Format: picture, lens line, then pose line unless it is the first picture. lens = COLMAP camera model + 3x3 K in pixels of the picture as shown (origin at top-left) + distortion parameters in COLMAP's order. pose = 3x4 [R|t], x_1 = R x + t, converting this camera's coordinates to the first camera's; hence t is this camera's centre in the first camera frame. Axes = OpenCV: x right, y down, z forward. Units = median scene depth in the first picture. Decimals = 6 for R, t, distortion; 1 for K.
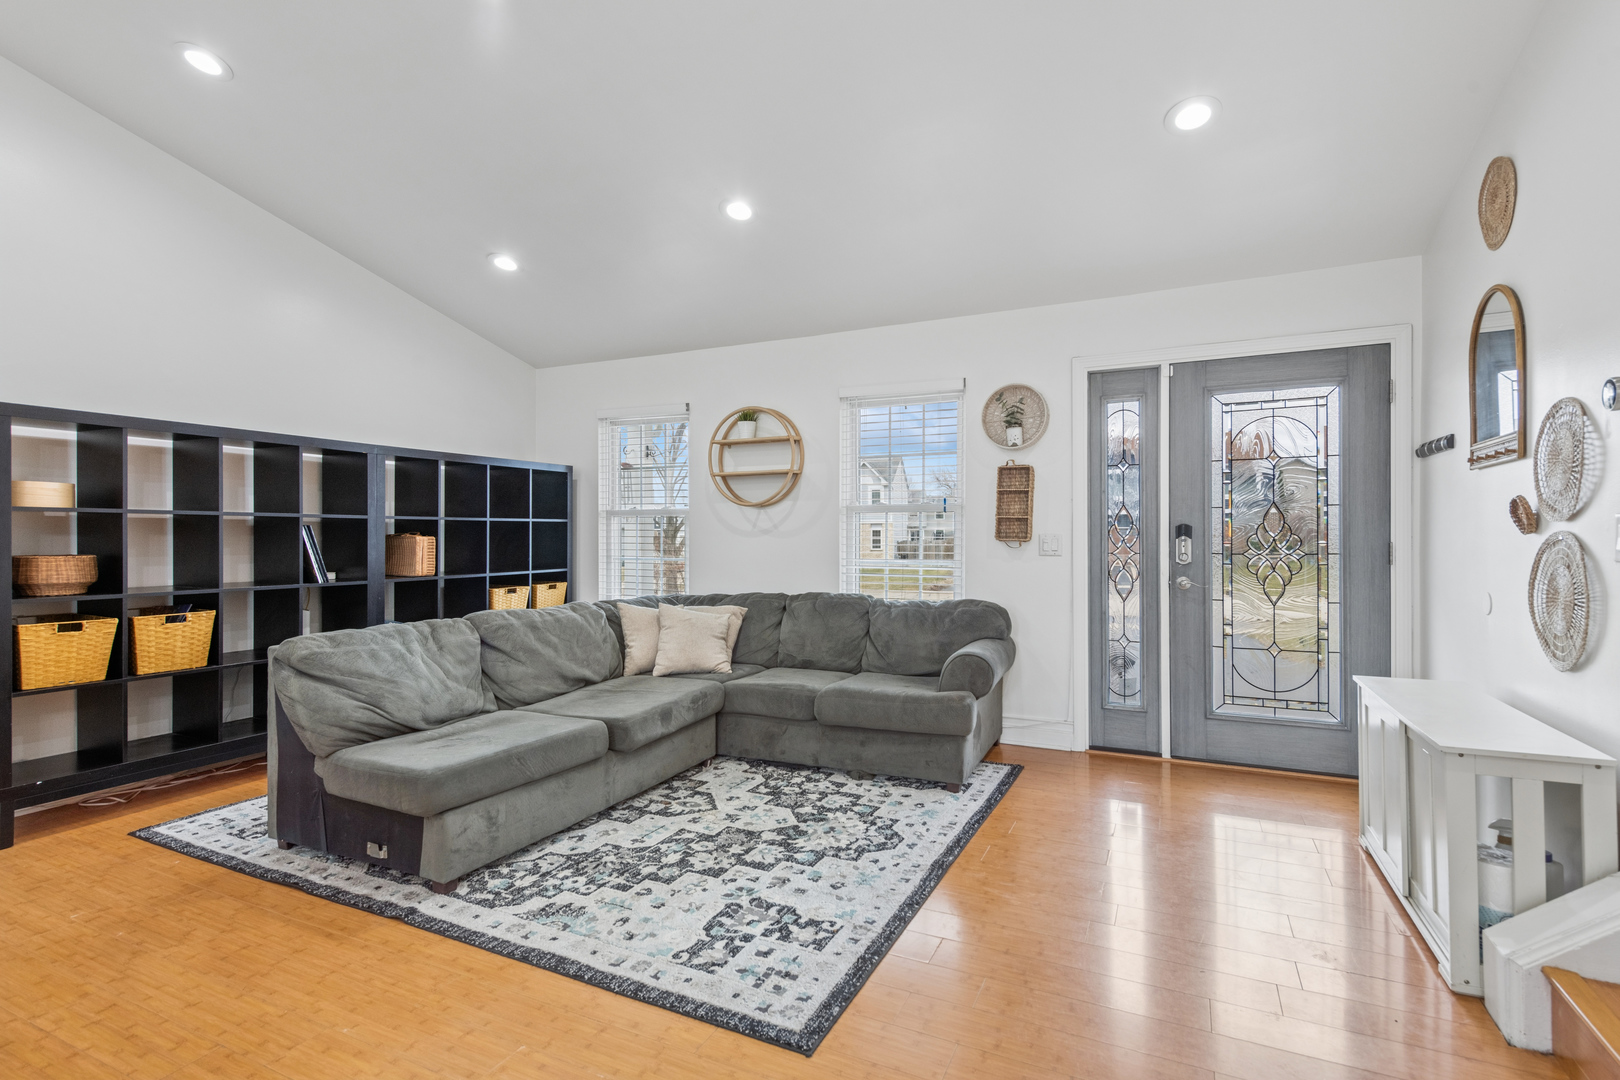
lens RADIAL K [[770.0, 0, 818.2], [0, 770.0, 529.4], [0, 0, 1]] dist [0.022665, -0.000007]
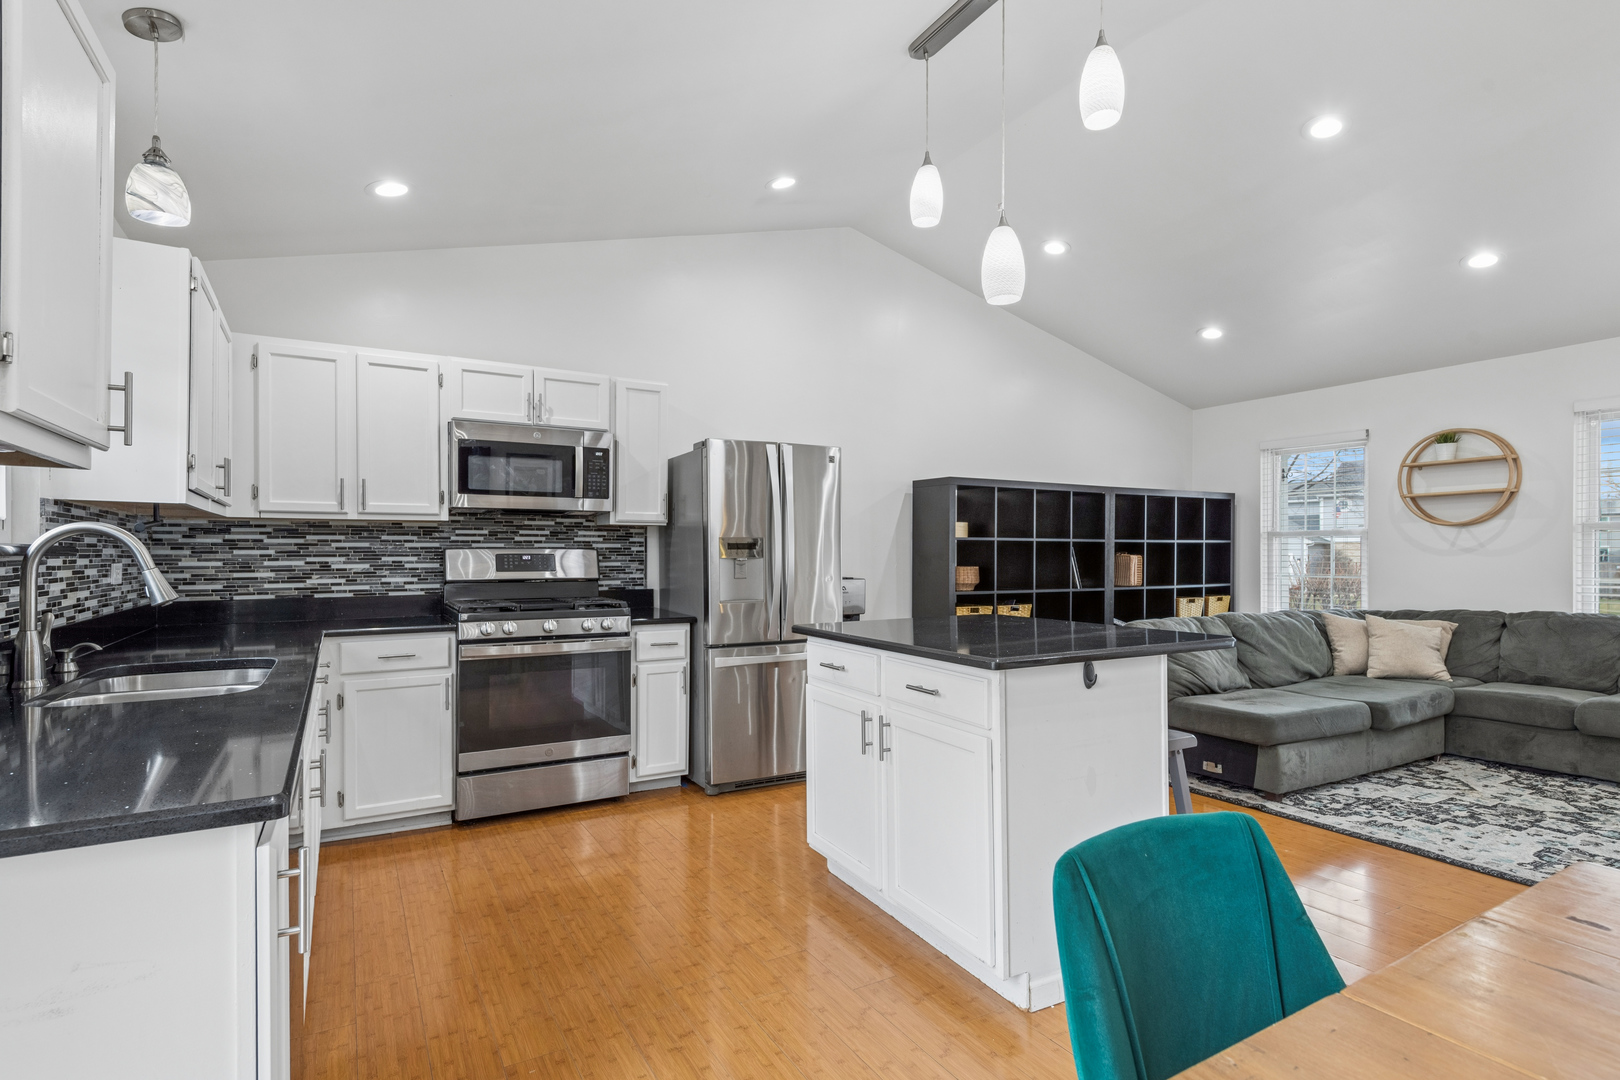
lens RADIAL K [[817.4, 0, 809.2], [0, 817.4, 553.6], [0, 0, 1]] dist [0.016532, -0.004512]
pose [[0.825765, -0.002817, -0.564007, -0.258138], [0.005692, 0.999978, 0.003339, -0.002176], [0.563985, -0.005968, 0.825763, -0.579441]]
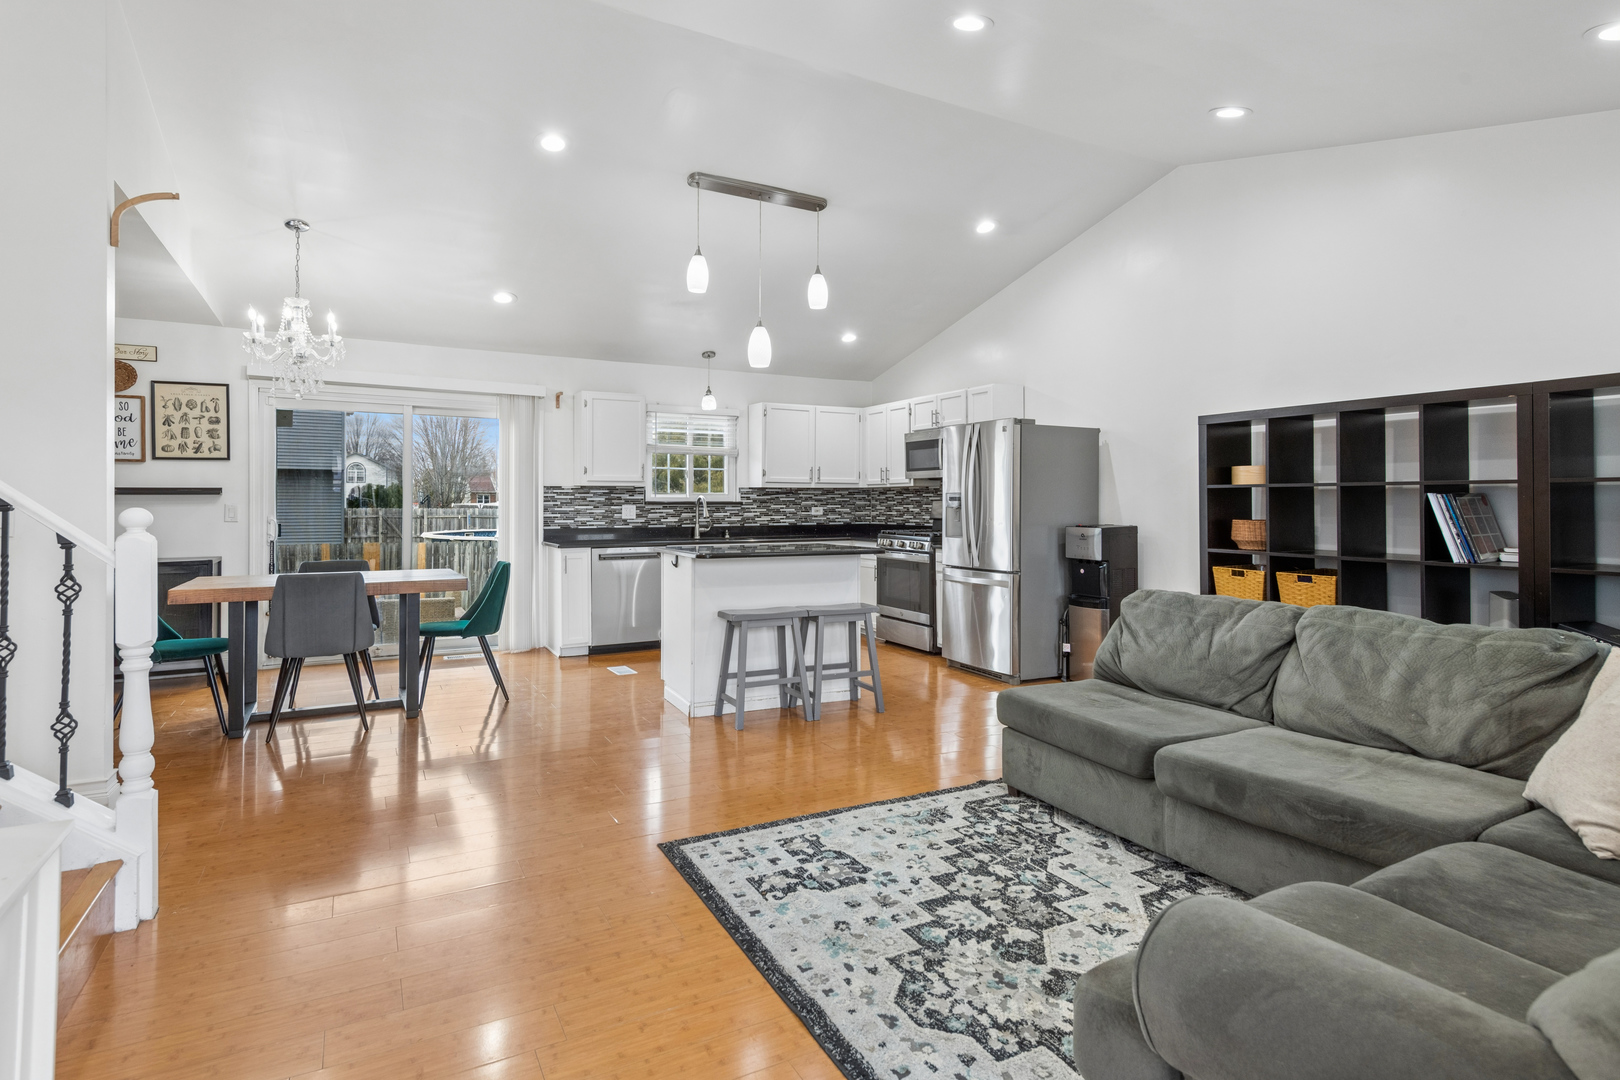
lens RADIAL K [[817.4, 0, 791.8], [0, 817.4, 505.4], [0, 0, 1]] dist [0.016532, -0.004512]
pose [[-0.604323, 0.003399, -0.796732, 0.599801], [0.007256, 0.999973, -0.001237, 0.004369], [0.796706, -0.006529, -0.604331, 1.174536]]
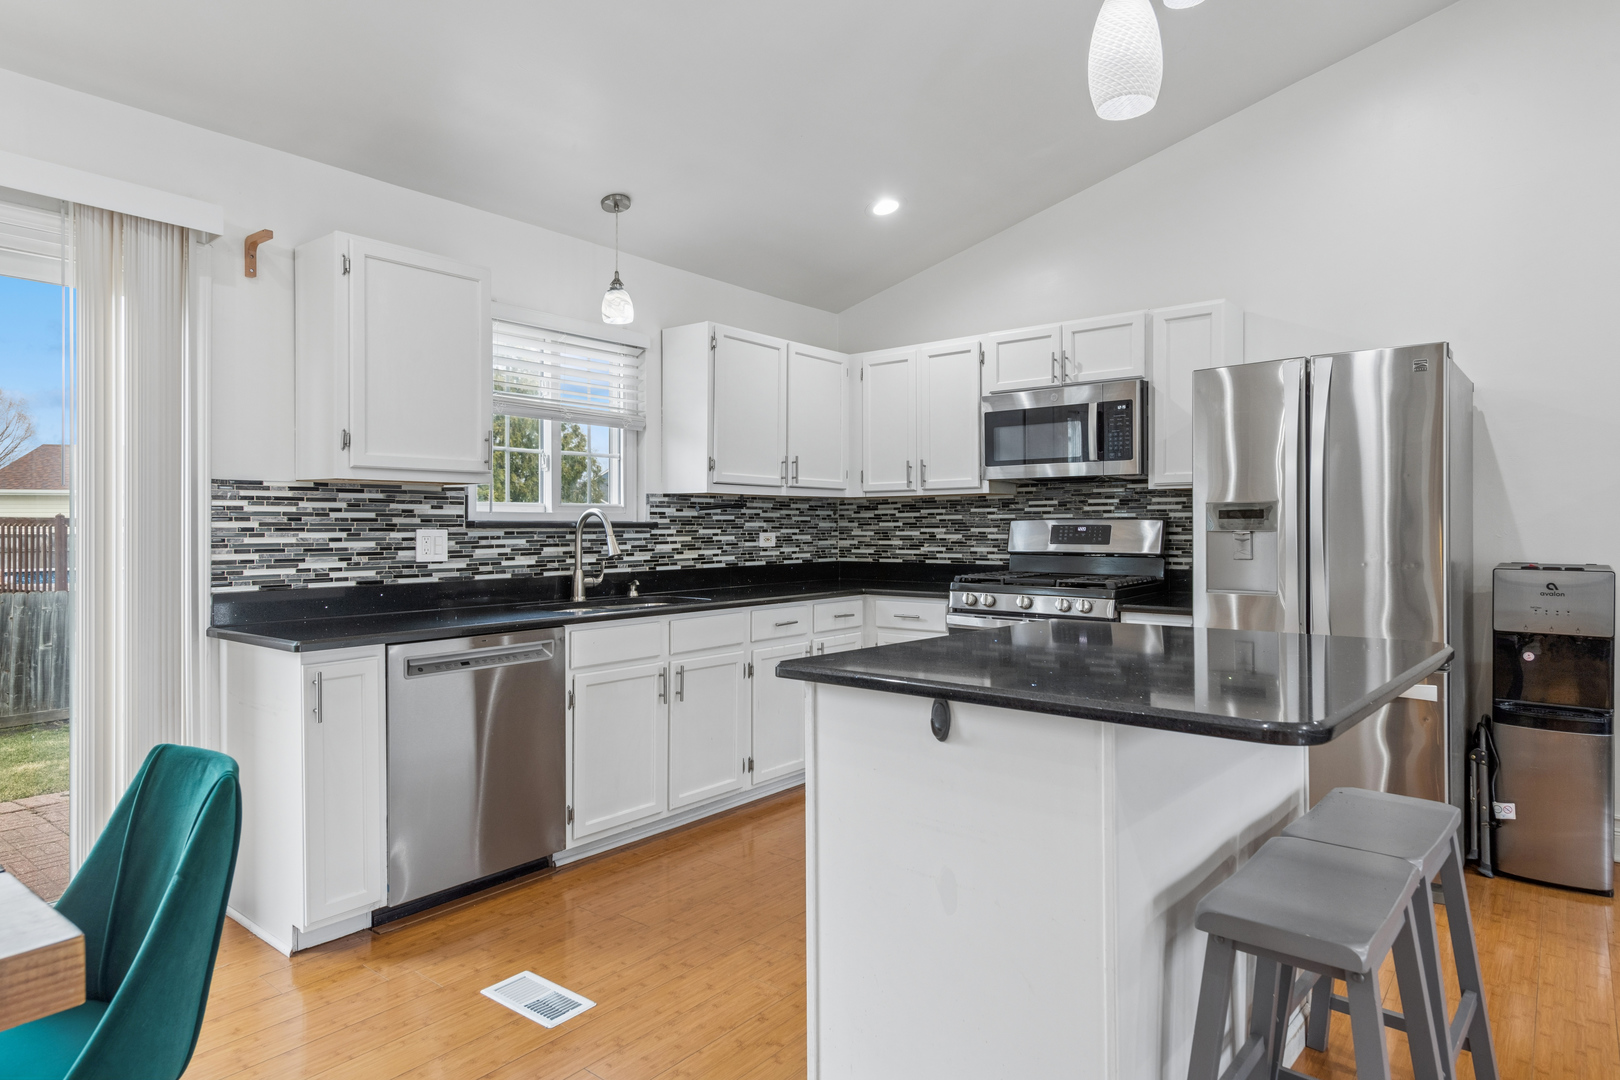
lens RADIAL K [[919.4, 0, 801.1], [0, 919.4, 528.3], [0, 0, 1]] dist [0.008508, -0.002002]
pose [[-0.239576, 0.002411, -0.970875, 0.034119], [0.010077, 0.999949, -0.000004, 0.000879], [0.970825, -0.009784, -0.239589, 0.158907]]
